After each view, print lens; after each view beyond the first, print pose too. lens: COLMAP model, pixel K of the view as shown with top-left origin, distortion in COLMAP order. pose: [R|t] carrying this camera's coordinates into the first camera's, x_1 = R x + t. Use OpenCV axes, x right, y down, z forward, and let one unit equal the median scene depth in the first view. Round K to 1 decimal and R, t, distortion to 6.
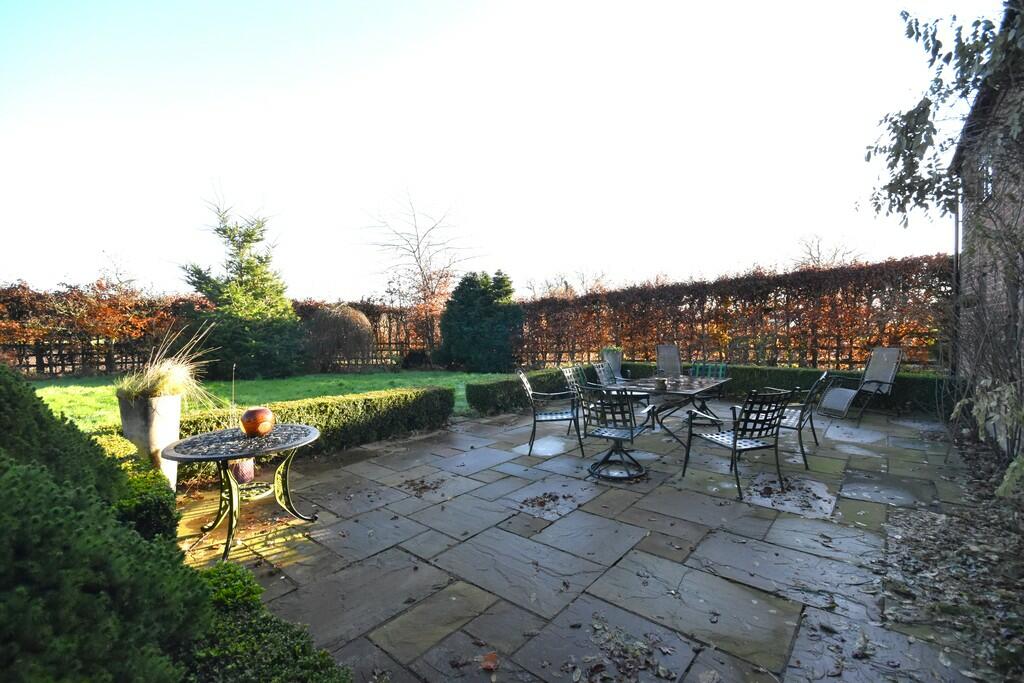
lens RADIAL K [[451.9, 0, 510.7], [0, 451.9, 327.0], [0, 0, 1]] dist [0.000516, -0.000004]
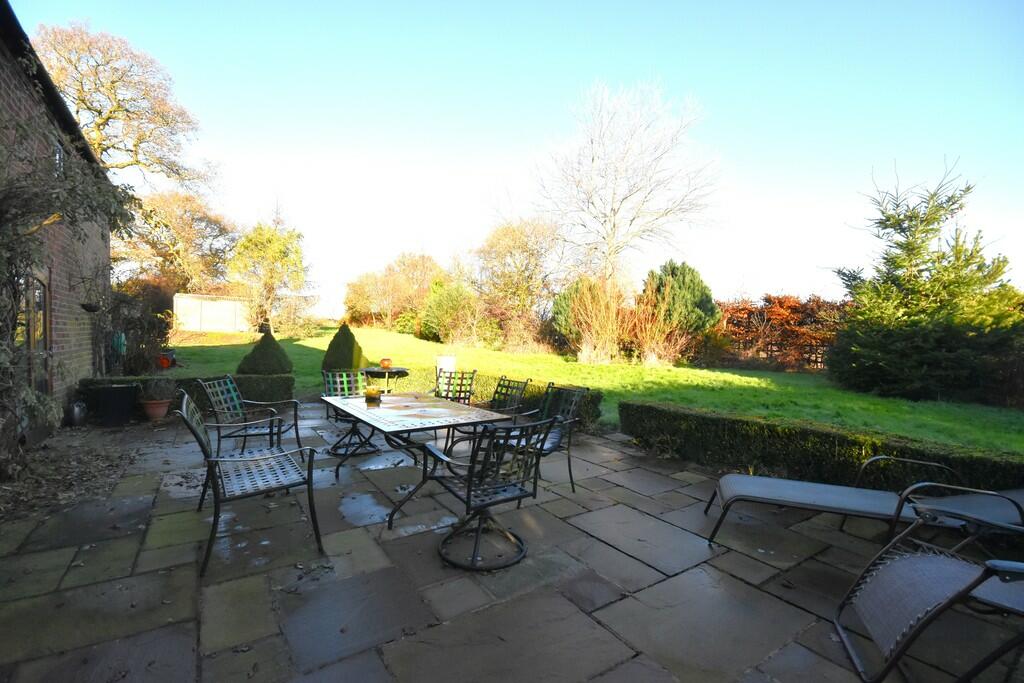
lens RADIAL K [[451.9, 0, 510.7], [0, 451.9, 327.0], [0, 0, 1]] dist [0.000516, -0.000004]
pose [[-0.275418, -0.003636, -0.961318, 1.402191], [-0.014122, 0.999900, 0.000264, -0.003429], [0.961221, 0.013648, -0.275441, 1.924258]]
